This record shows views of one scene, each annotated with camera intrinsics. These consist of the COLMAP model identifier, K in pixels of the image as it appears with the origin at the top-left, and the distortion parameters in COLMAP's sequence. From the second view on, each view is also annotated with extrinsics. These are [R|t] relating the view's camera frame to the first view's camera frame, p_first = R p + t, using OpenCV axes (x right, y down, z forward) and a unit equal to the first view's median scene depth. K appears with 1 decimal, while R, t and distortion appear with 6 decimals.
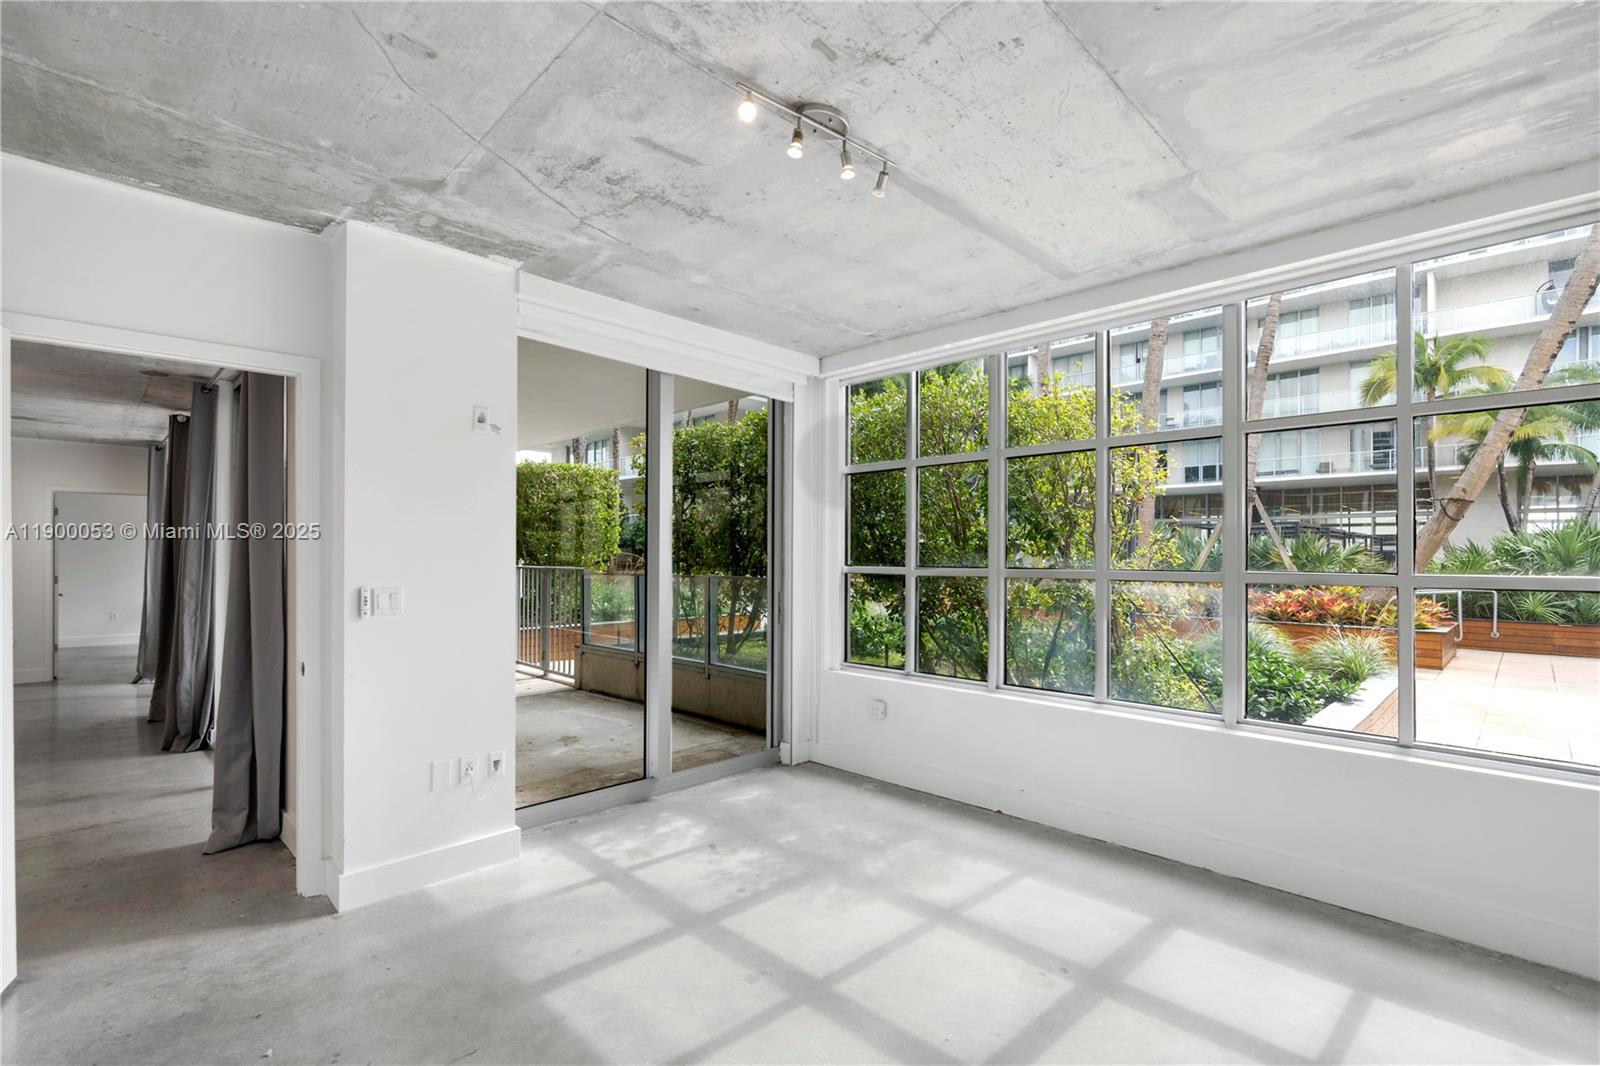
lens RADIAL K [[731.0, 0, 773.1], [0, 731.0, 554.3], [0, 0, 1]] dist [-0.014494, 0.005502]
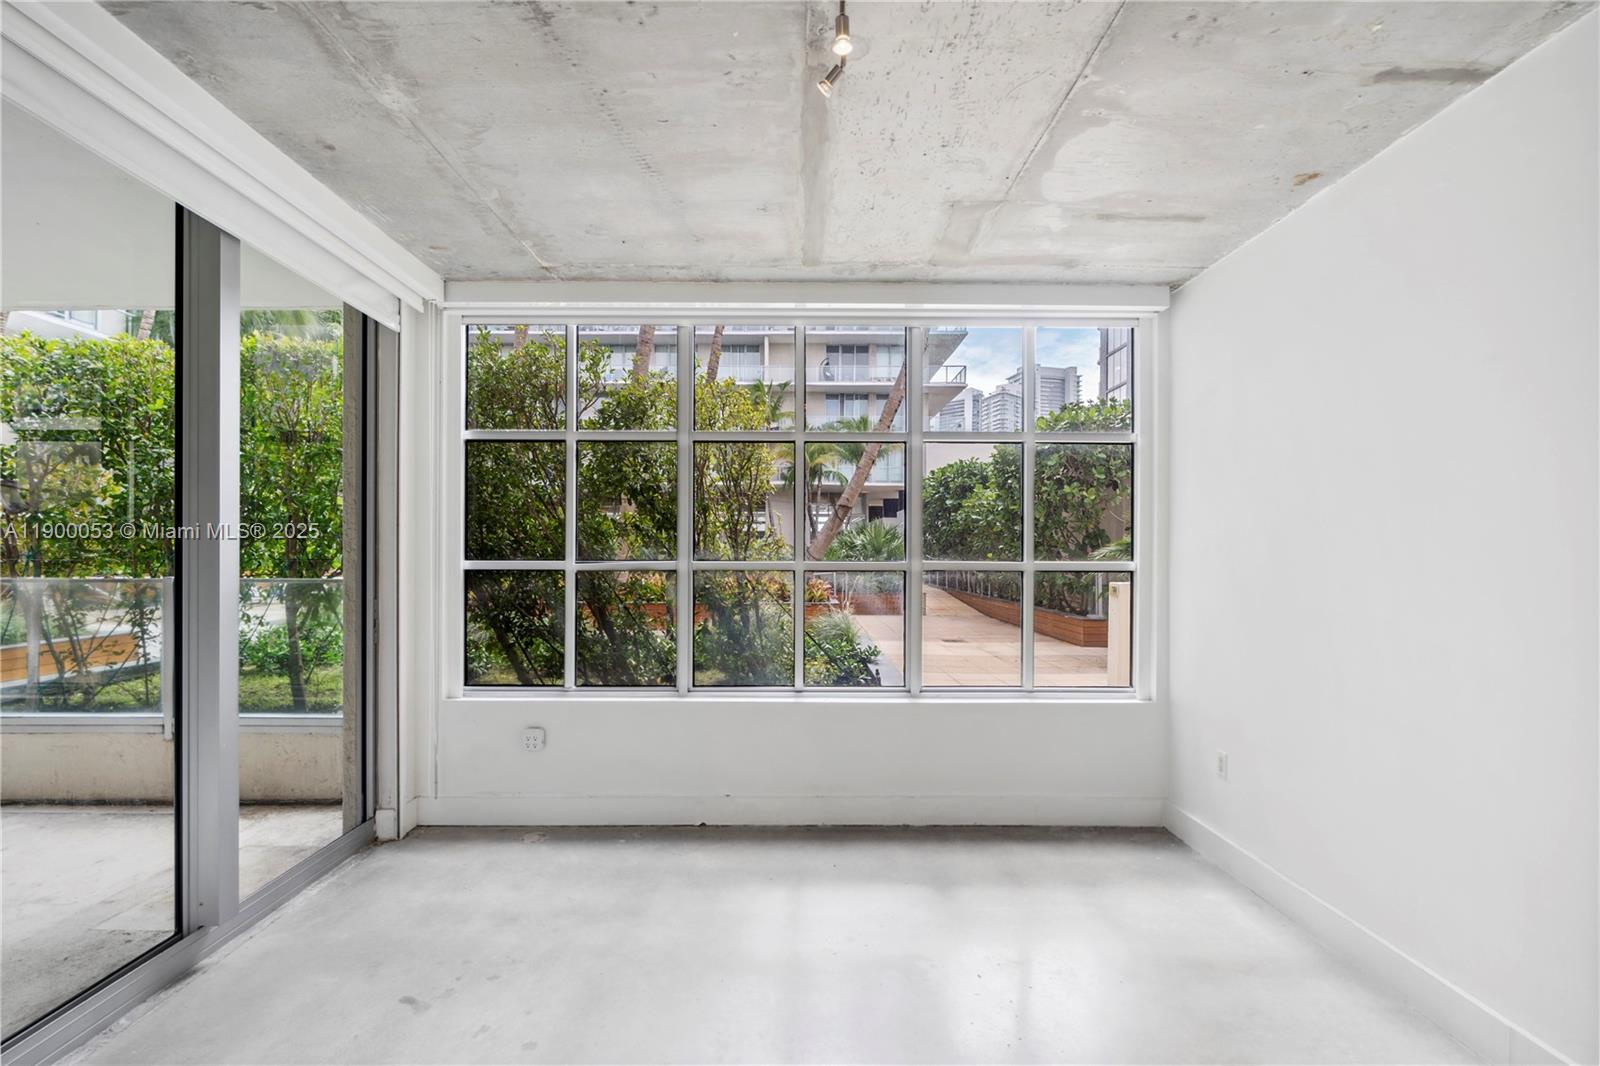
lens RADIAL K [[731.0, 0, 785.4], [0, 731.0, 555.7], [0, 0, 1]] dist [-0.014494, 0.005502]
pose [[0.689466, -0.007287, 0.724281, -0.276362], [-0.002909, 0.999913, 0.012830, 0.000749], [-0.724312, -0.010953, 0.689386, 0.284523]]
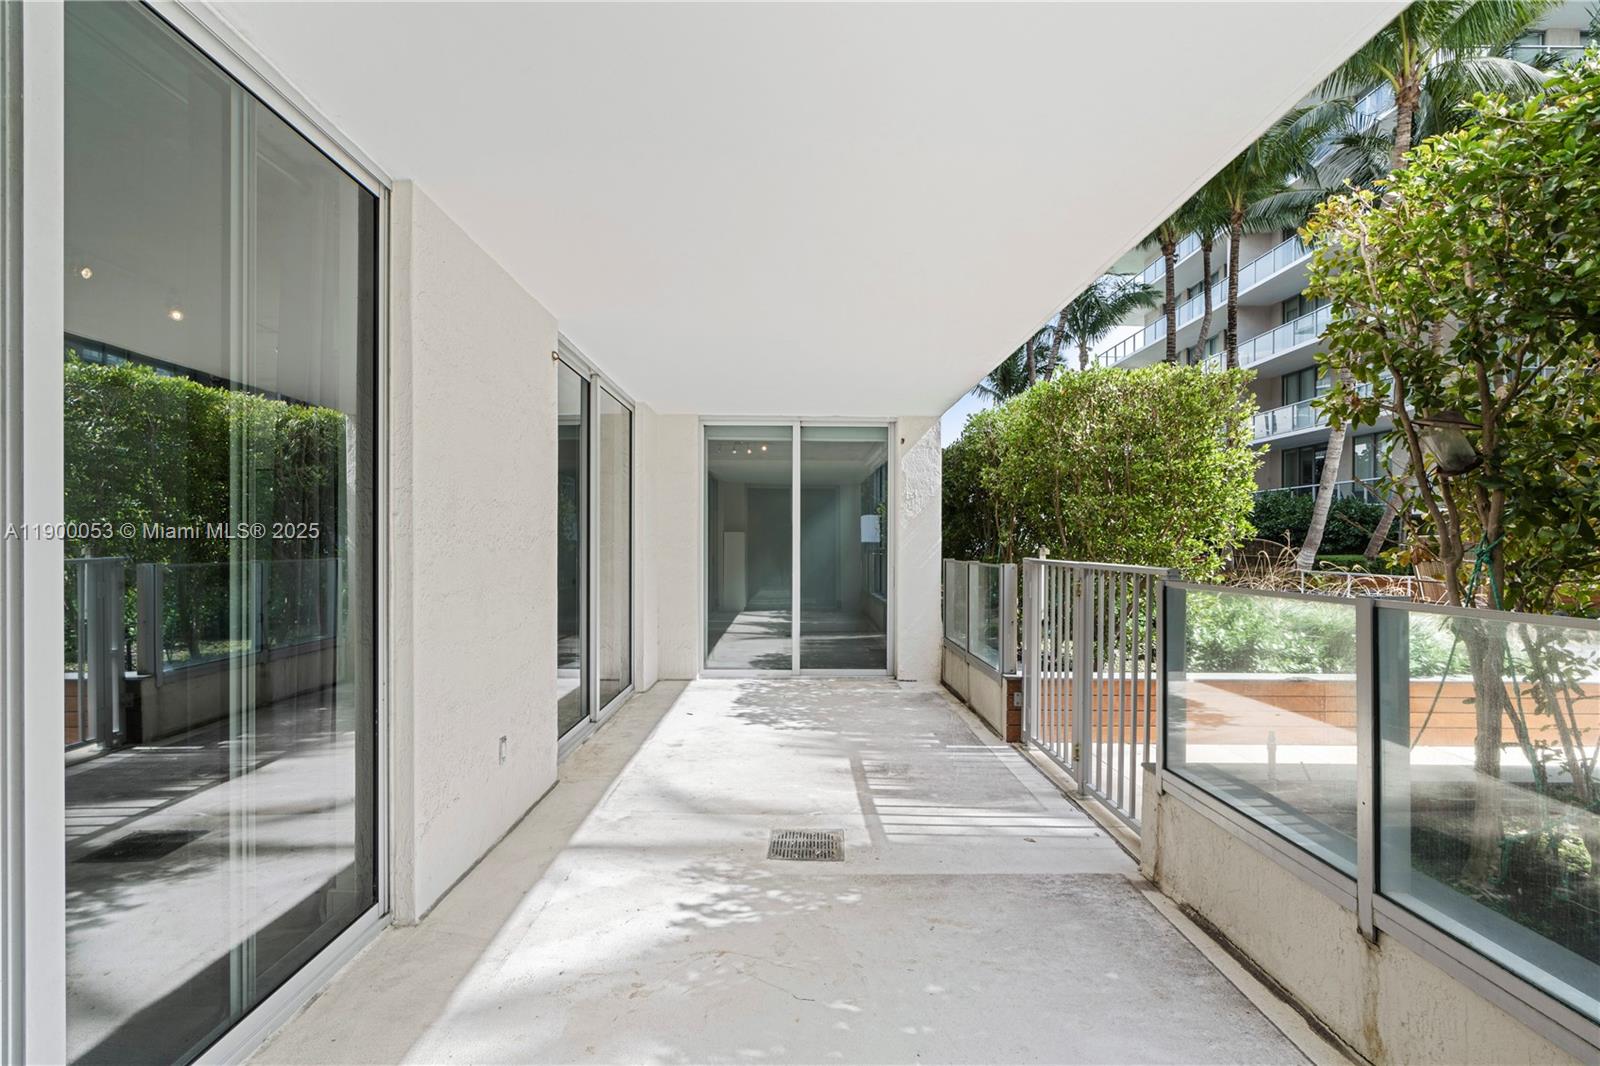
lens RADIAL K [[731.0, 0, 794.4], [0, 731.0, 543.8], [0, 0, 1]] dist [-0.014494, 0.005502]
pose [[0.734292, 0.003662, -0.678824, -0.286837], [0.002391, 0.999965, 0.007981, -0.001339], [0.678829, -0.007484, 0.734258, 1.177603]]
